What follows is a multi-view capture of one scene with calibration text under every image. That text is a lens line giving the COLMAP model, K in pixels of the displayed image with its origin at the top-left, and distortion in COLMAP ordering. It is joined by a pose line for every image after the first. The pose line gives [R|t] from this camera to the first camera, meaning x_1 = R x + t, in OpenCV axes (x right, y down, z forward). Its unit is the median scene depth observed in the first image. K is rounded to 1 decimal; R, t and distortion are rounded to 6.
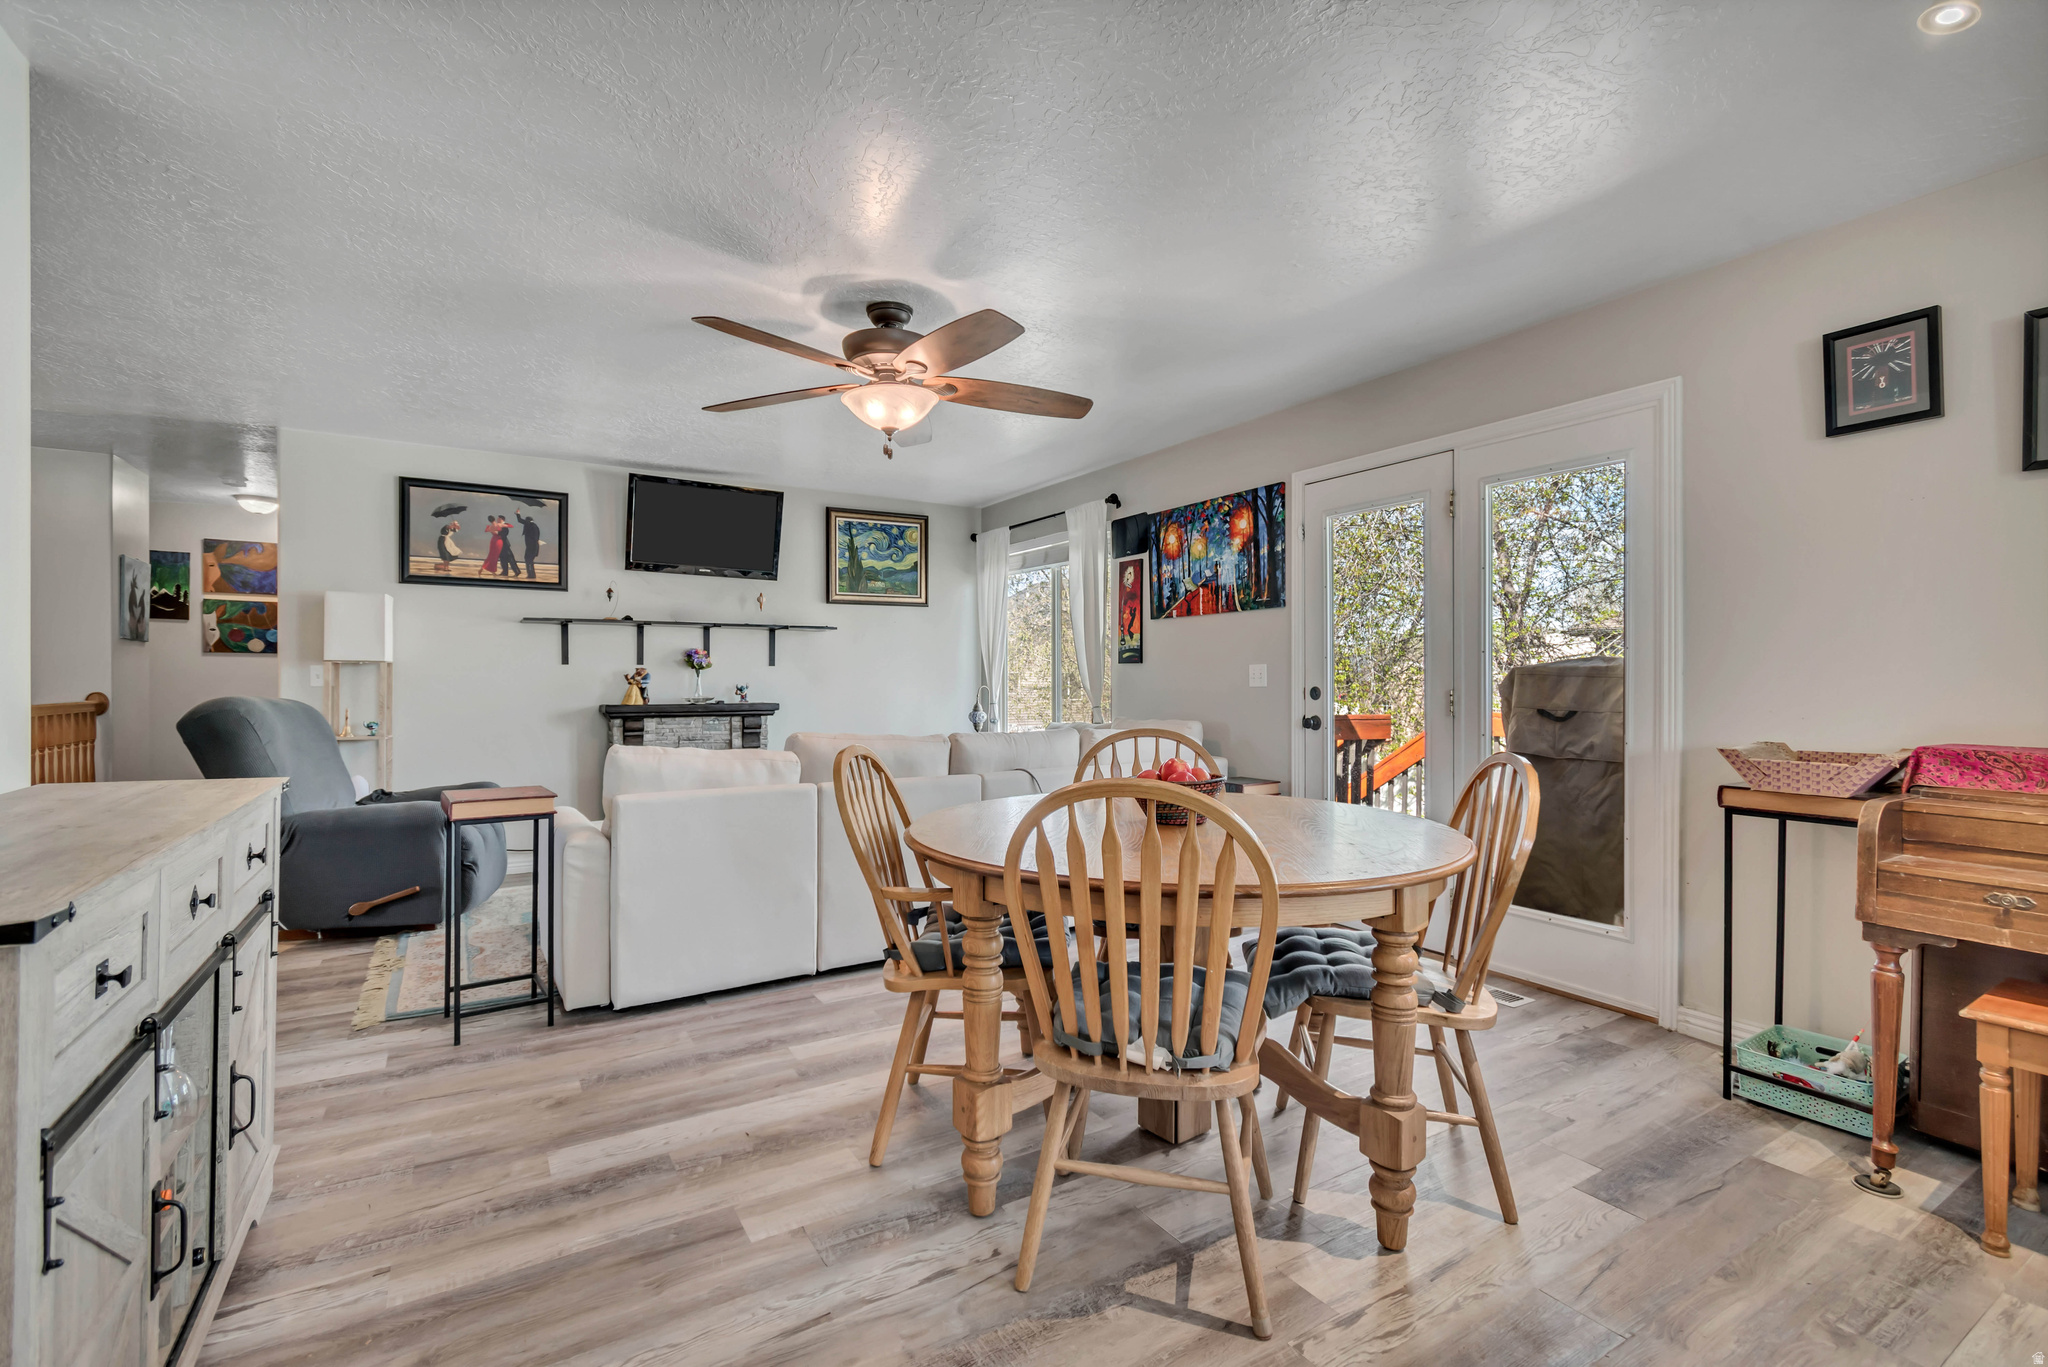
lens RADIAL K [[911.8, 0, 1024.0], [0, 911.8, 683.5], [0, 0, 1]] dist [0.003064, -0.000454]
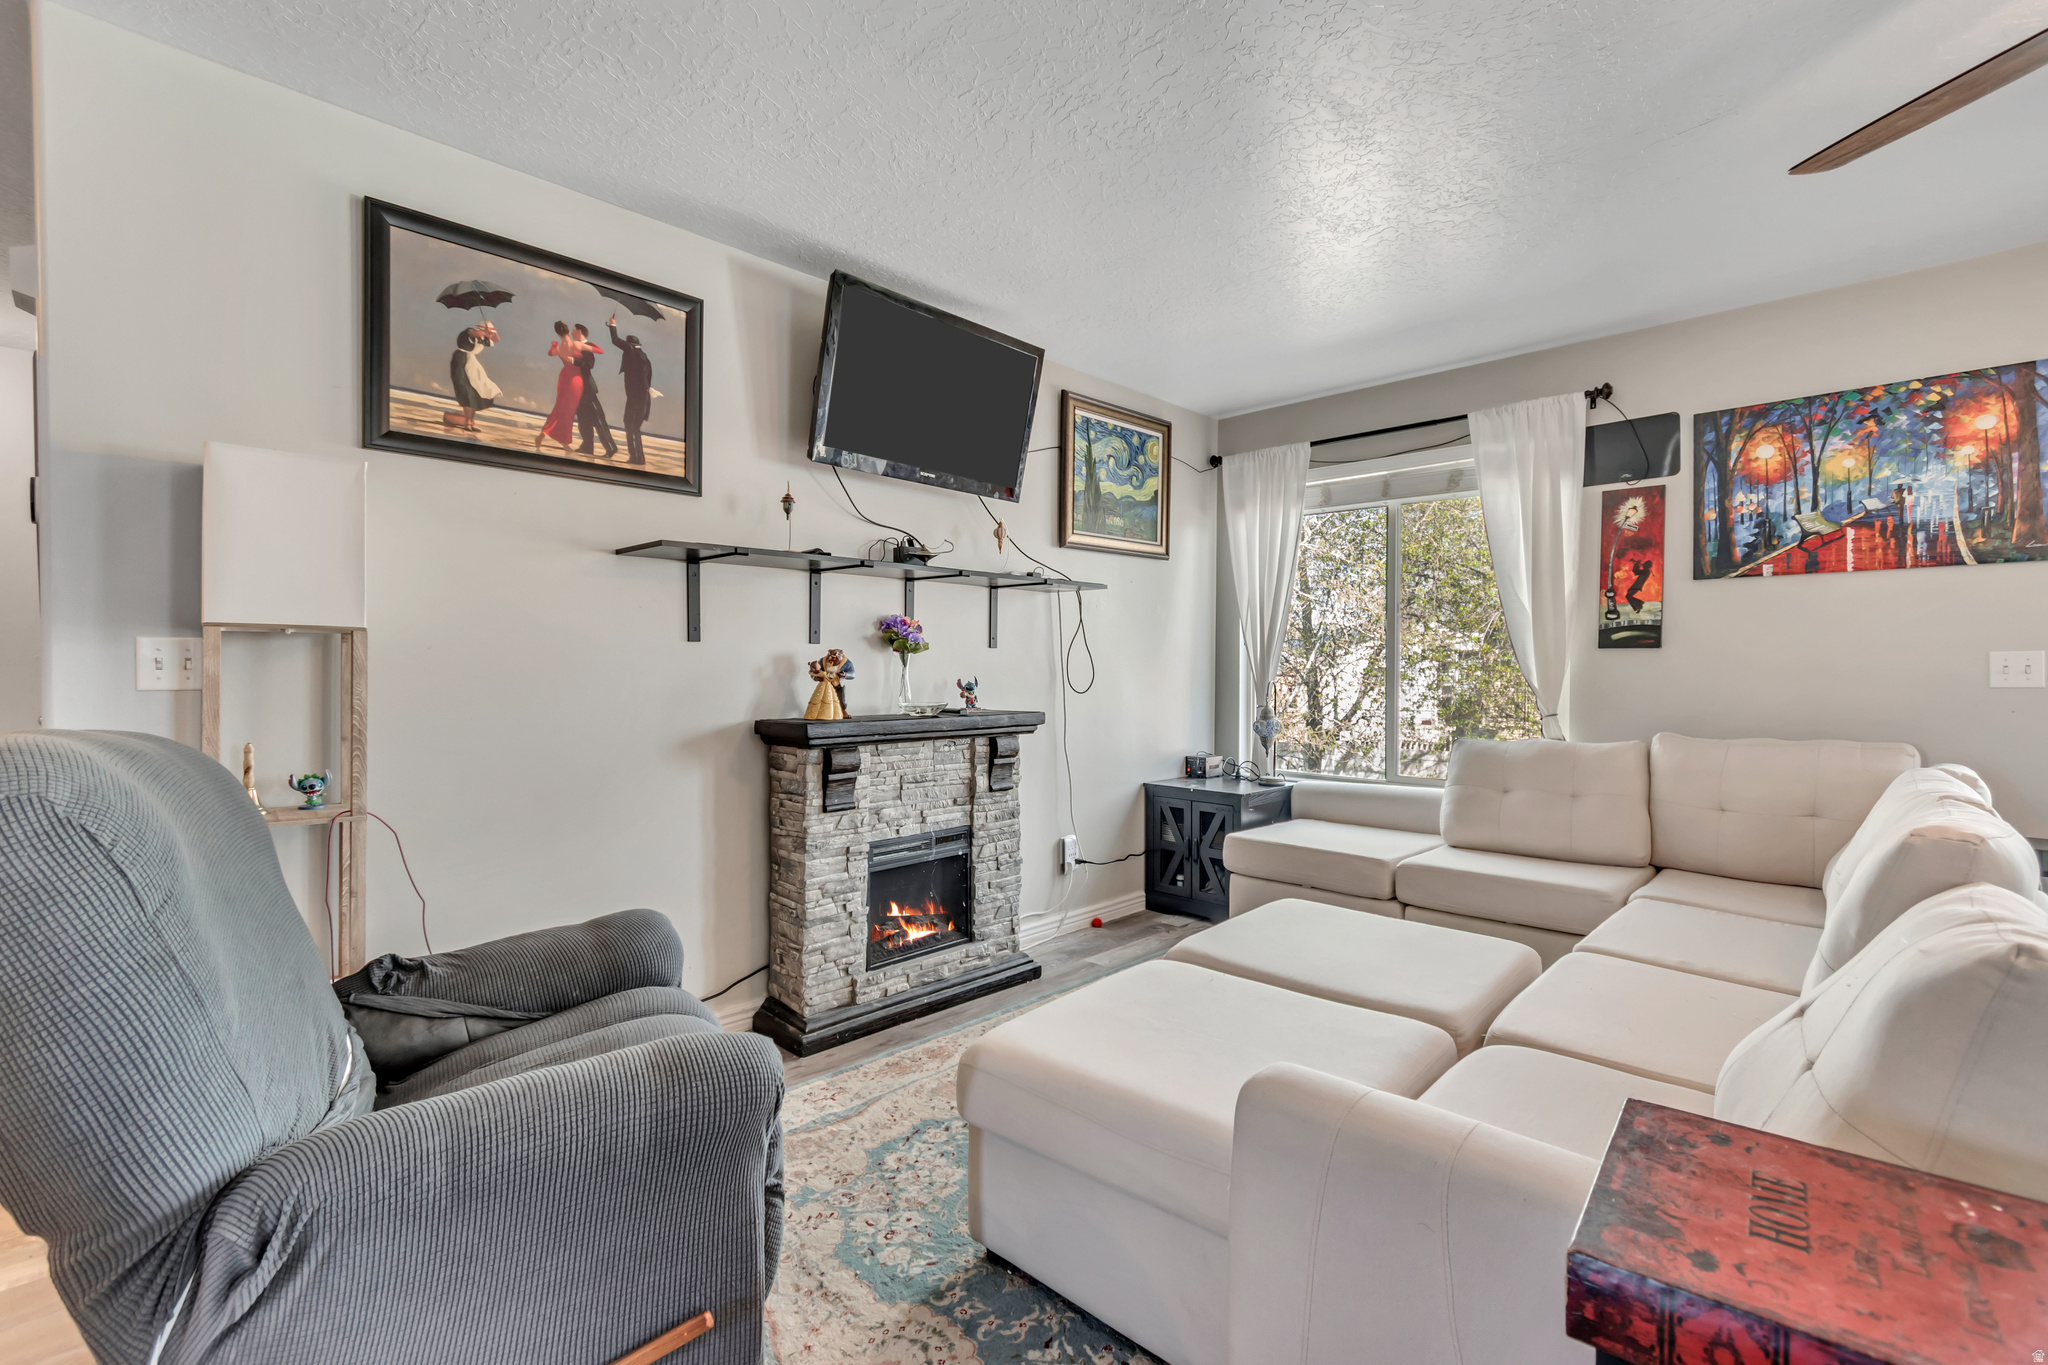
lens RADIAL K [[911.8, 0, 1024.0], [0, 911.8, 682.5], [0, 0, 1]] dist [0.003064, -0.000454]
pose [[0.970375, -0.001340, 0.241600, -0.452333], [-0.002303, 0.999888, 0.014796, -0.006121], [-0.241592, -0.014914, 0.970263, 0.470772]]
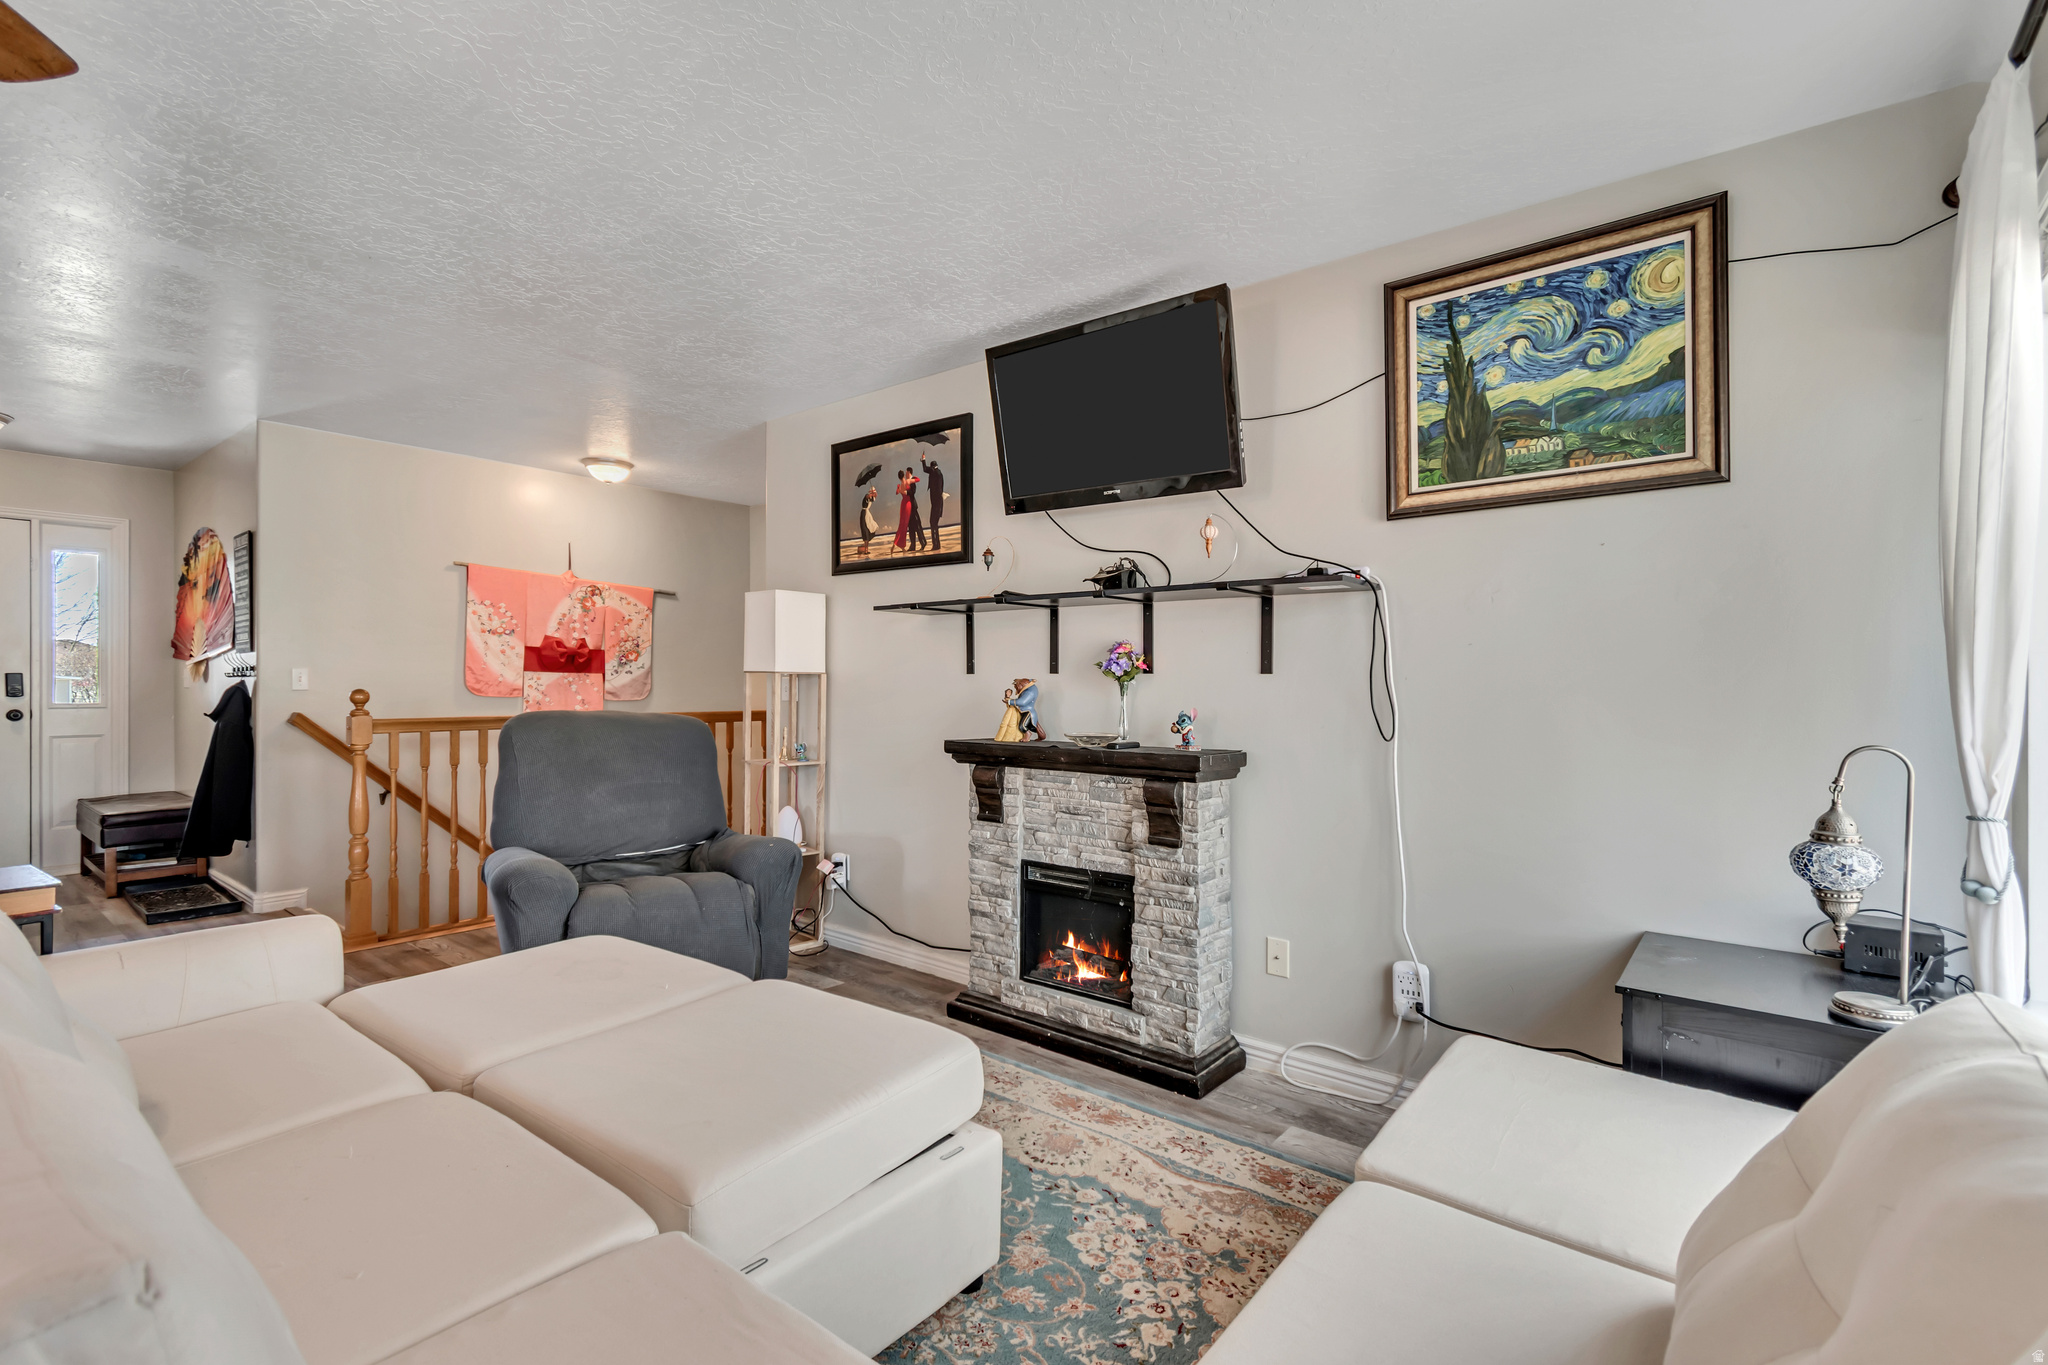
lens RADIAL K [[926.9, 0, 1024.0], [0, 926.9, 682.5], [0, 0, 1]] dist [0.004561, 0.000023]
pose [[0.337575, 0.004034, -0.941290, 0.142385], [-0.008033, 0.999967, 0.001404, -0.016050], [0.941264, 0.007087, 0.337596, 0.818172]]
